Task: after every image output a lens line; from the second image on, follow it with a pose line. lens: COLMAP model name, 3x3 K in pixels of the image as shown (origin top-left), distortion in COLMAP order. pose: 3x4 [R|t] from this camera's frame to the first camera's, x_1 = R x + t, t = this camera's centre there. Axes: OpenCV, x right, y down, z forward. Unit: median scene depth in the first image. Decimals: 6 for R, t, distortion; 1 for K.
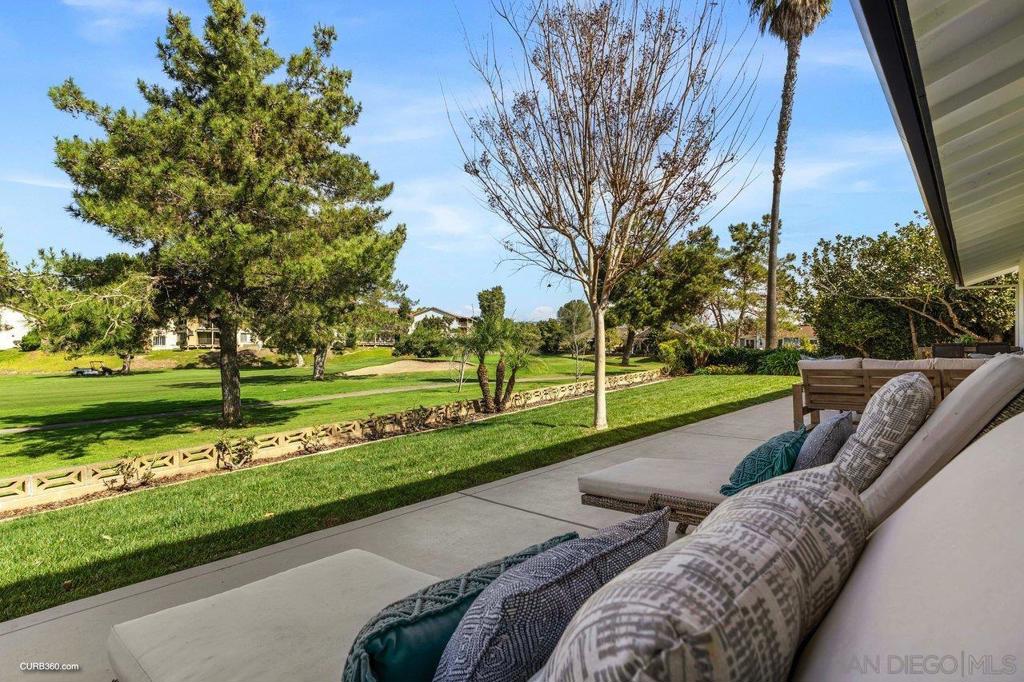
lens RADIAL K [[513.8, 0, 512.0], [0, 513.8, 341.0], [0, 0, 1]] dist [0.001739, -0.000075]
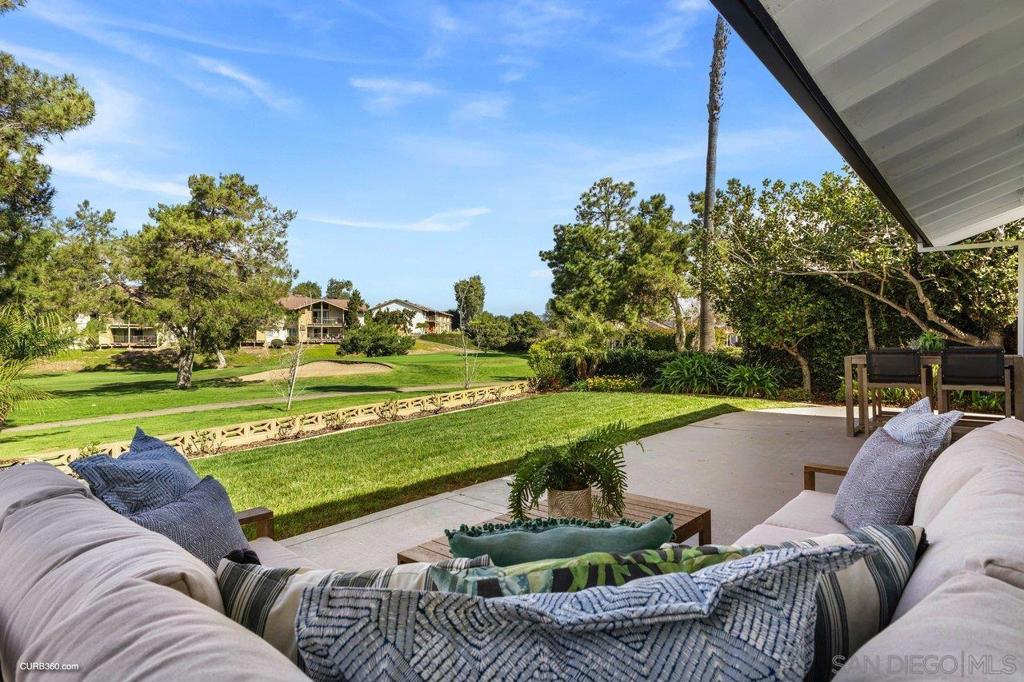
lens RADIAL K [[558.4, 0, 512.0], [0, 558.4, 341.0], [0, 0, 1]] dist [-0.013299, 0.000480]
pose [[0.999942, -0.004758, 0.009711, 0.223309], [0.004674, 0.999951, 0.008683, -0.005670], [-0.009752, -0.008637, 0.999915, 0.214578]]
